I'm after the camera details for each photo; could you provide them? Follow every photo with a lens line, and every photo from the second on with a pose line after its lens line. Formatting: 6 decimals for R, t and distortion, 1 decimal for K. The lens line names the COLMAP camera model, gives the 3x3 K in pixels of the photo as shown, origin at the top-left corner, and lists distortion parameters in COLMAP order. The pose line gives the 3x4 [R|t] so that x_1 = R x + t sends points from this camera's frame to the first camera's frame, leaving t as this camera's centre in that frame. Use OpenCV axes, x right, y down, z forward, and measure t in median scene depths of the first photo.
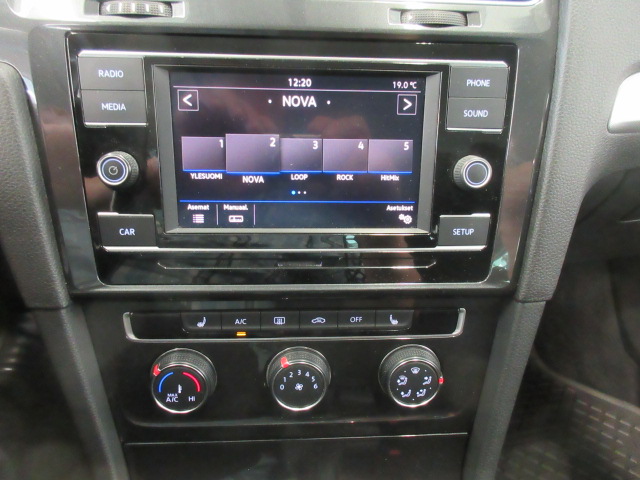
lens RADIAL K [[466.5, 0, 320.0], [0, 466.5, 240.0], [0, 0, 1]] dist [0.001962, -0.001212]
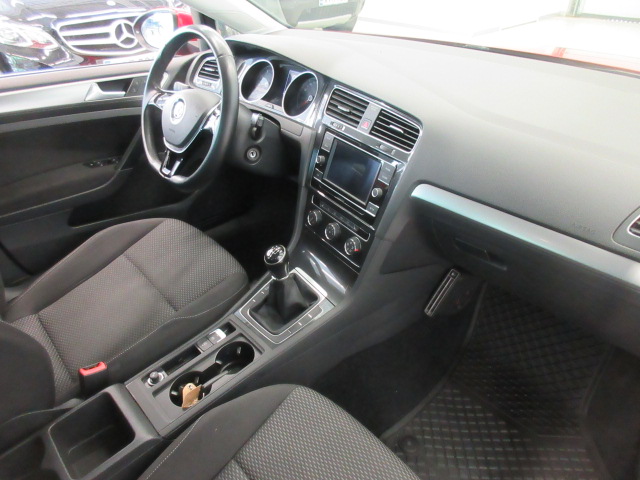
lens RADIAL K [[466.5, 0, 320.0], [0, 466.5, 240.0], [0, 0, 1]] dist [0.001962, -0.001212]
pose [[0.504521, 0.434916, -0.745860, 2.731909], [-0.422830, 0.877641, 0.225744, -0.424076], [0.752777, 0.201479, 0.626684, -1.341951]]
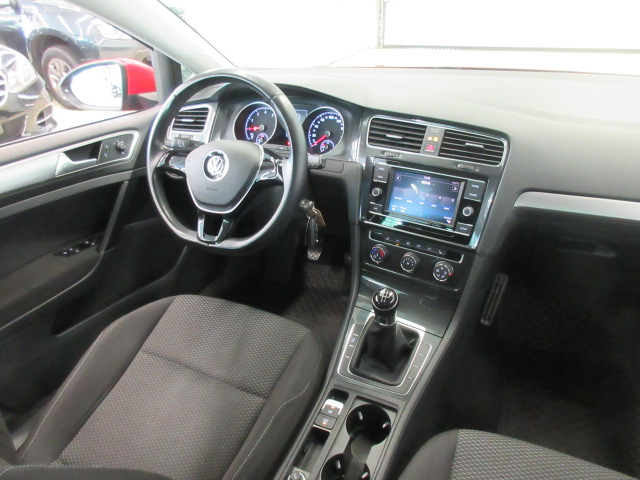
lens RADIAL K [[466.5, 0, 320.0], [0, 466.5, 240.0], [0, 0, 1]] dist [0.001962, -0.001212]
pose [[0.790899, 0.234888, -0.565072, 1.395099], [-0.257806, 0.965350, 0.040439, 0.187458], [0.554991, 0.113696, 0.824050, -2.283807]]
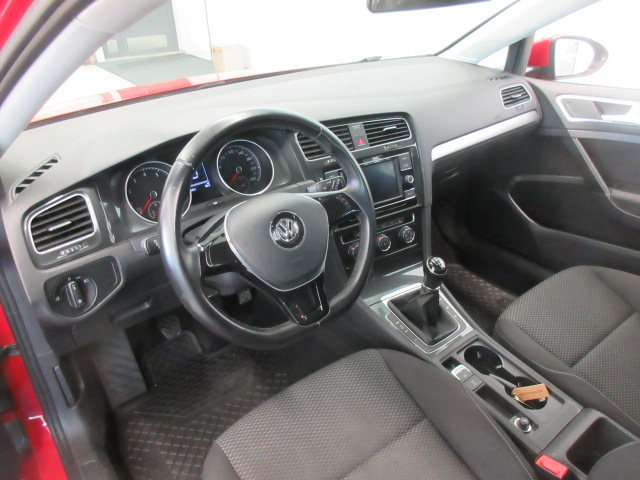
lens RADIAL K [[466.5, 0, 320.0], [0, 466.5, 240.0], [0, 0, 1]] dist [0.001962, -0.001212]
pose [[0.890949, -0.273779, 0.362290, -1.987449], [0.279589, 0.959390, 0.037433, -0.004813], [-0.357826, 0.067941, 0.931313, -2.484882]]
